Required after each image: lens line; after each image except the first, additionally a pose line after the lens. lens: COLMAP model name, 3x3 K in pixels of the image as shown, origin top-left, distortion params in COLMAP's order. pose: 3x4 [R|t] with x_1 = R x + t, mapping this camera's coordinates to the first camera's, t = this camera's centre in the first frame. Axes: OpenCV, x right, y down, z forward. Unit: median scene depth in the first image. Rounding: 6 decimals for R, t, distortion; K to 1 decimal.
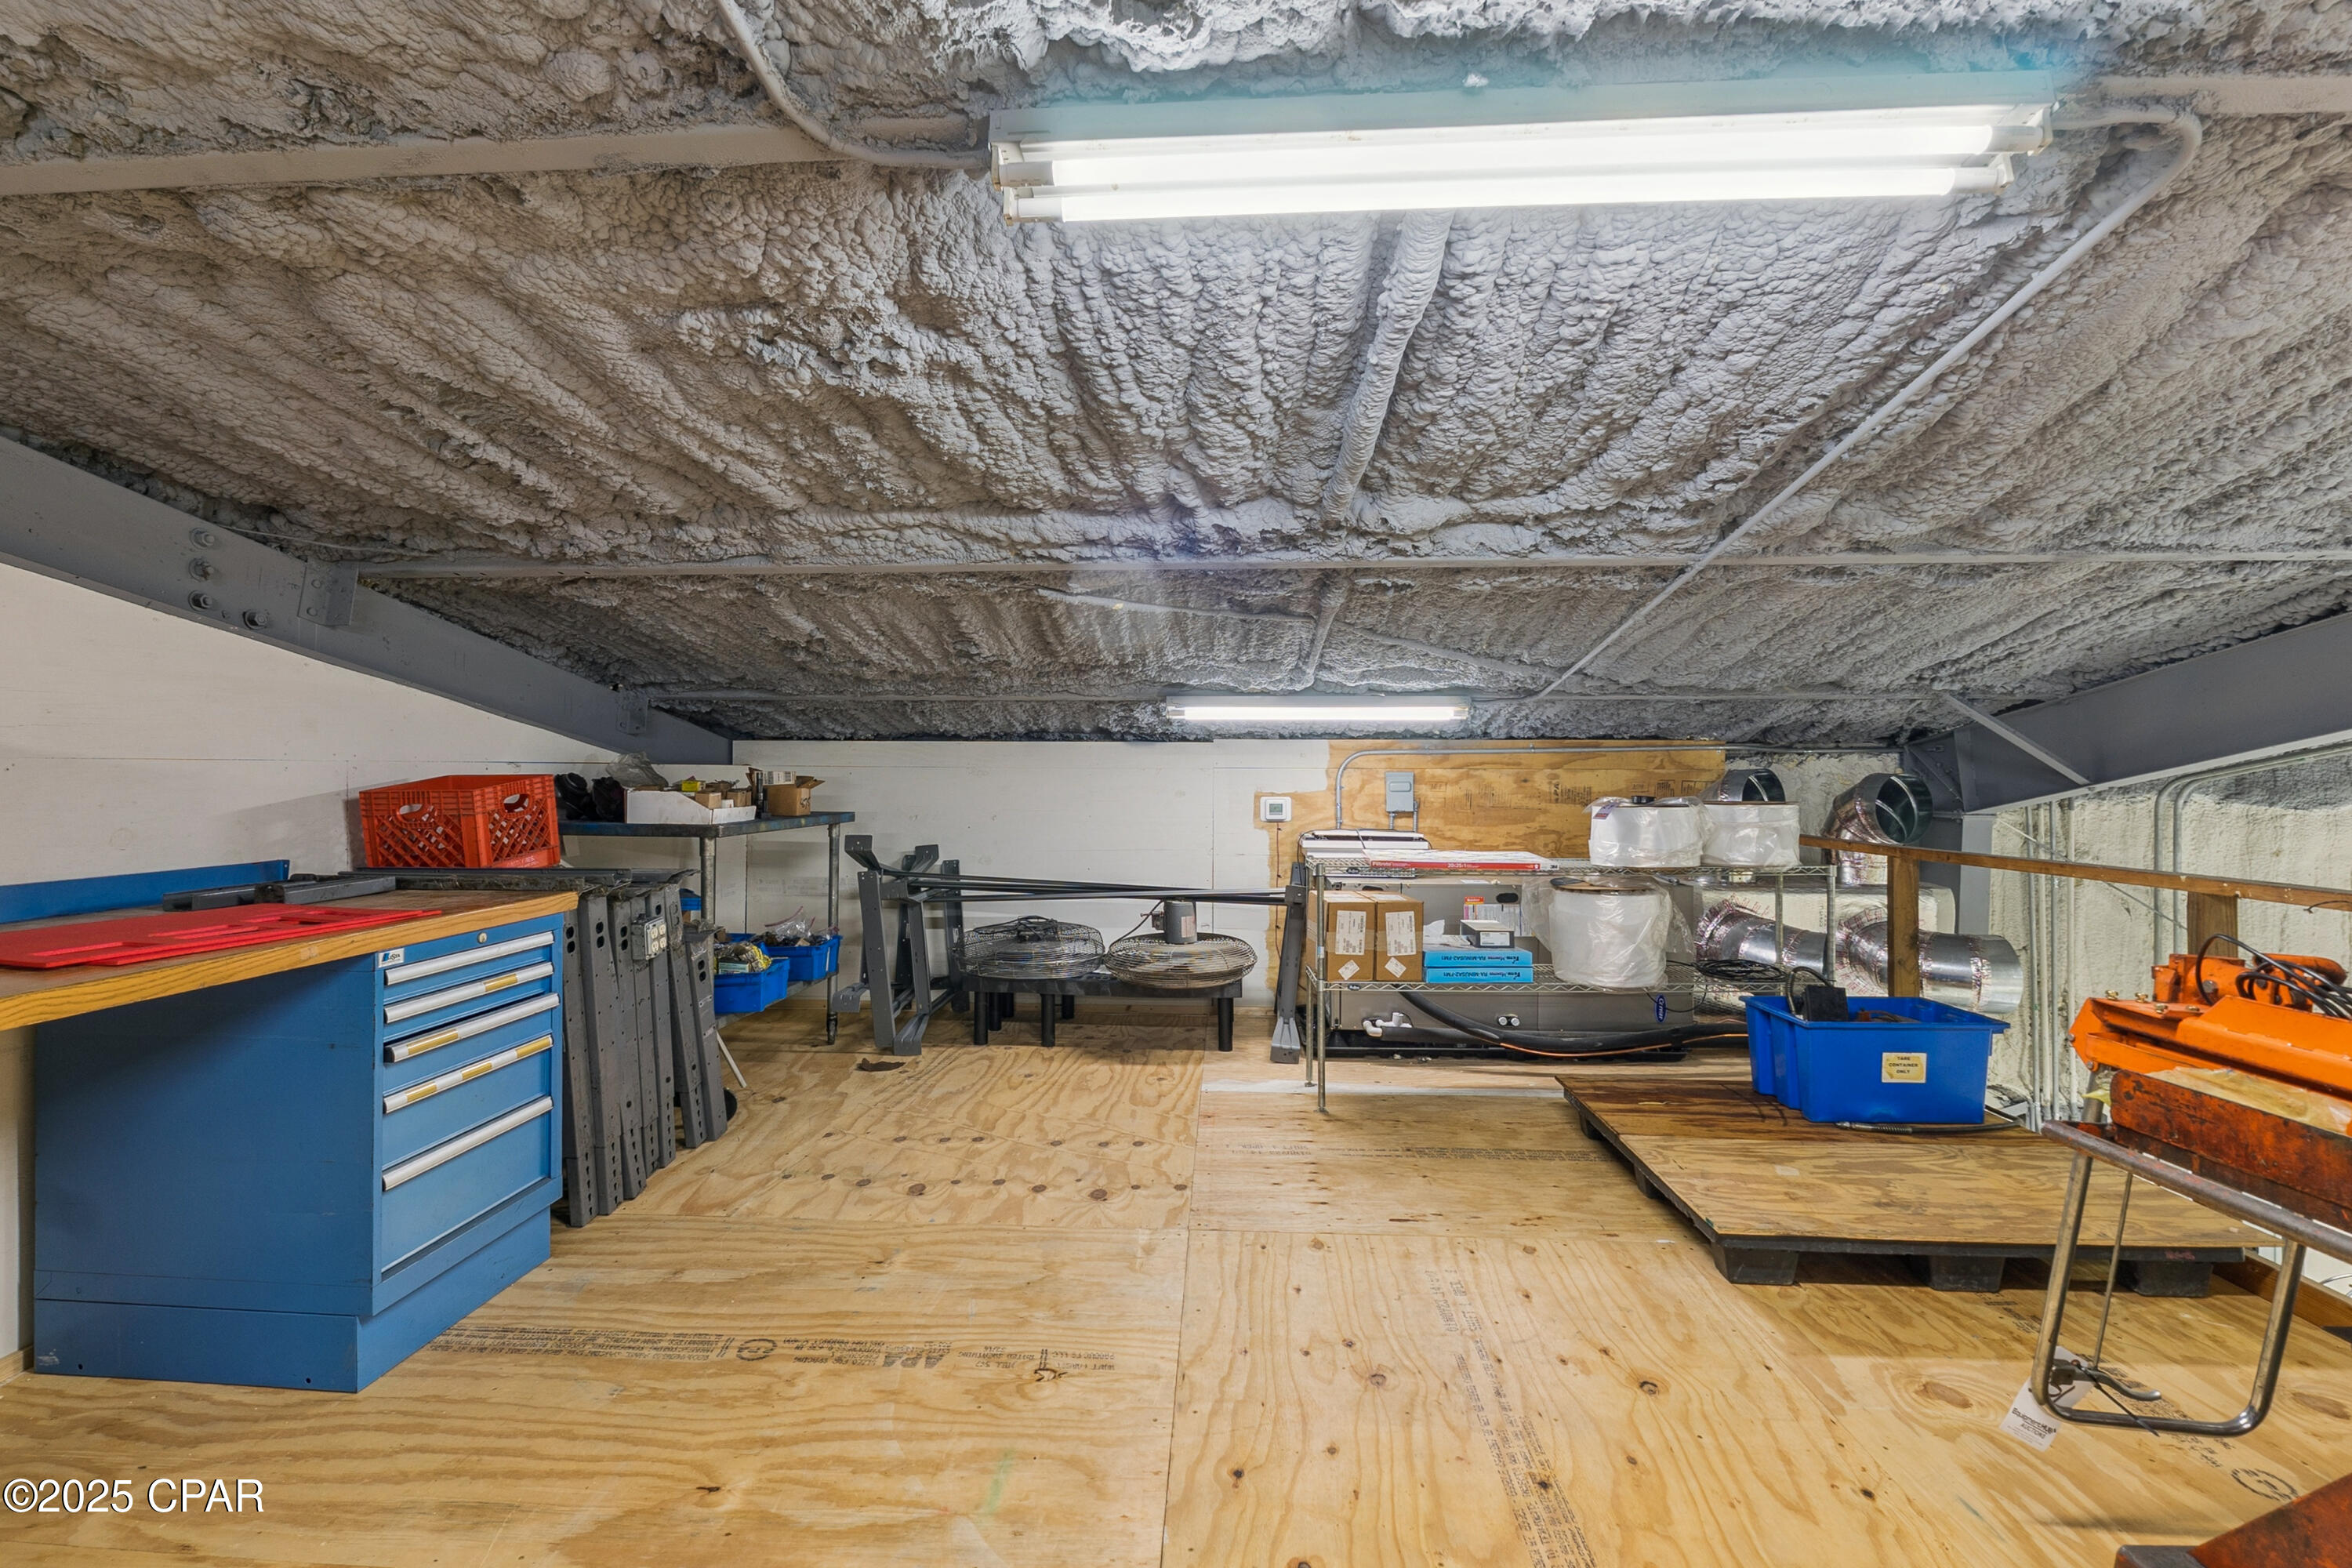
lens RADIAL K [[1041.4, 0, 1165.3], [0, 1041.4, 767.6], [0, 0, 1]] dist [-0.003517, -0.000297]
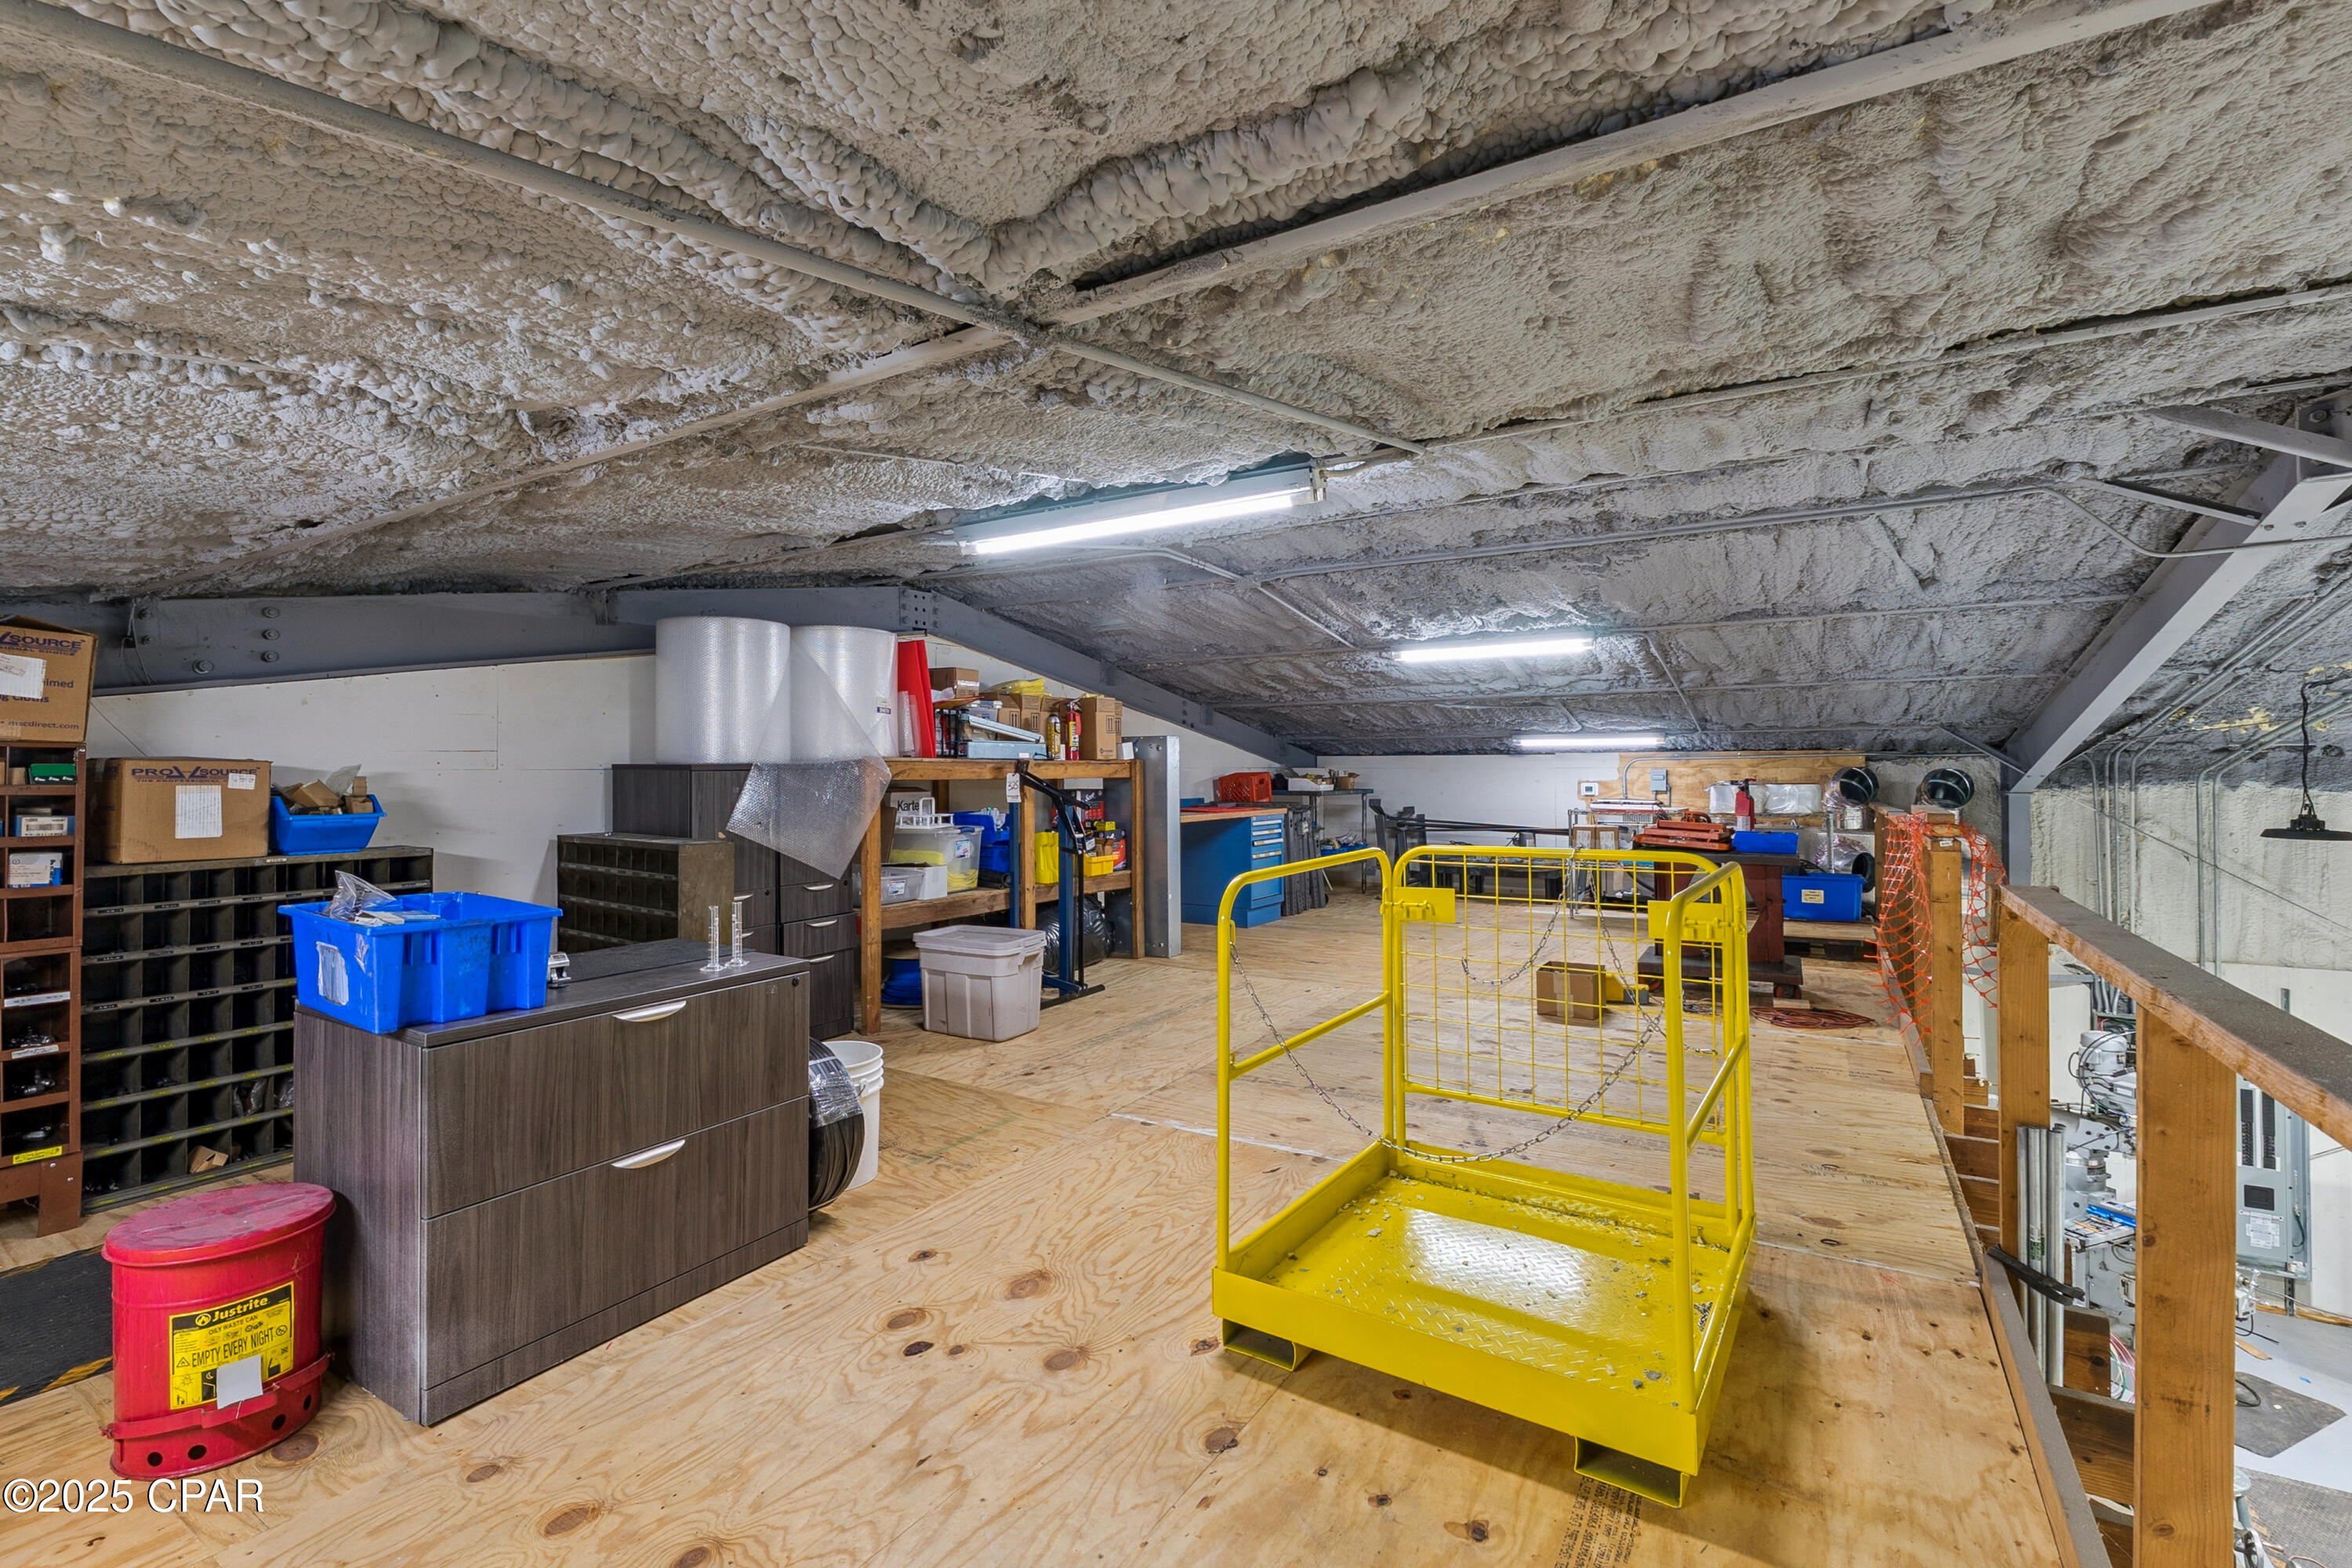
lens RADIAL K [[1041.4, 0, 1159.5], [0, 1041.4, 768.9], [0, 0, 1]] dist [-0.003517, -0.000297]
pose [[0.875394, -0.006572, -0.483366, 0.438799], [0.007288, 0.999973, -0.000396, -0.002696], [0.483356, -0.003176, 0.875418, -1.358666]]
